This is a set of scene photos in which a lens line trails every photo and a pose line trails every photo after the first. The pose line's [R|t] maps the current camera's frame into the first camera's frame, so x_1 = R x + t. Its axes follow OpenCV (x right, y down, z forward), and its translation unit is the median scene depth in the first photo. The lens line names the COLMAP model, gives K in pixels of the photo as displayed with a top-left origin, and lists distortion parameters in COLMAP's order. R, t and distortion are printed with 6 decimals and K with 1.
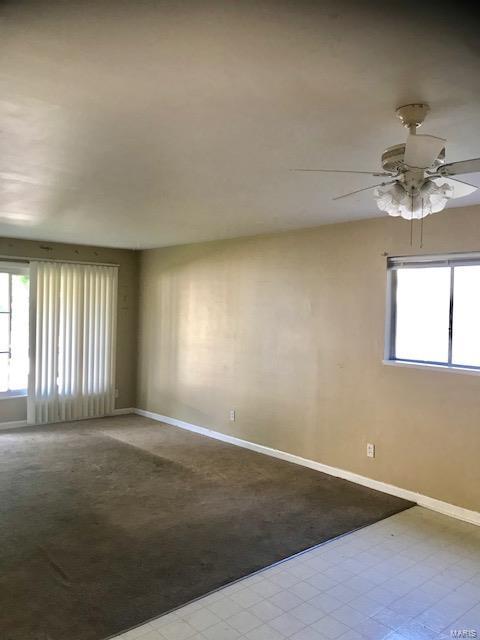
lens RADIAL K [[533.3, 0, 242.6], [0, 533.3, 320.6], [0, 0, 1]] dist [0.030006, -0.001686]
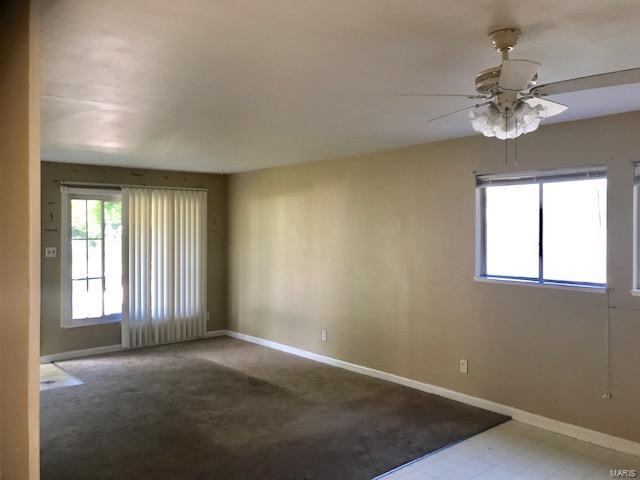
lens RADIAL K [[533.3, 0, 318.1], [0, 533.3, 237.5], [0, 0, 1]] dist [0.030006, -0.001686]
pose [[0.999630, -0.023515, -0.013664, -0.017535], [0.023409, 0.999695, -0.007863, 0.000531], [0.013845, 0.007540, 0.999876, -0.018948]]
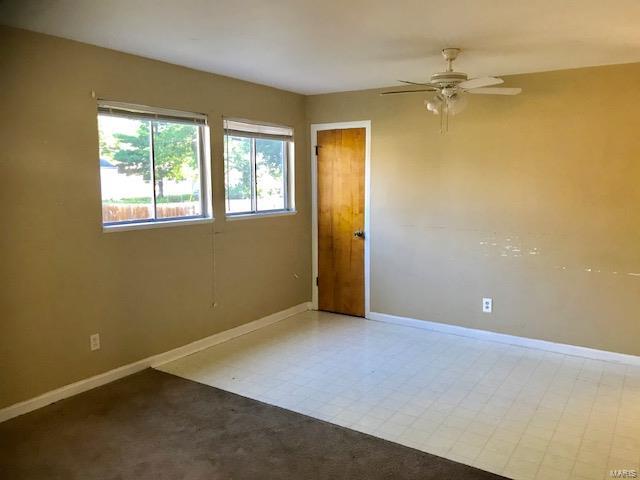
lens RADIAL K [[533.3, 0, 321.4], [0, 533.3, 235.3], [0, 0, 1]] dist [0.030006, -0.001686]
pose [[-0.281934, -0.135281, 0.949848, -0.613304], [0.006414, 0.989722, 0.142864, -0.028318], [-0.959412, 0.046371, -0.278169, 0.915775]]
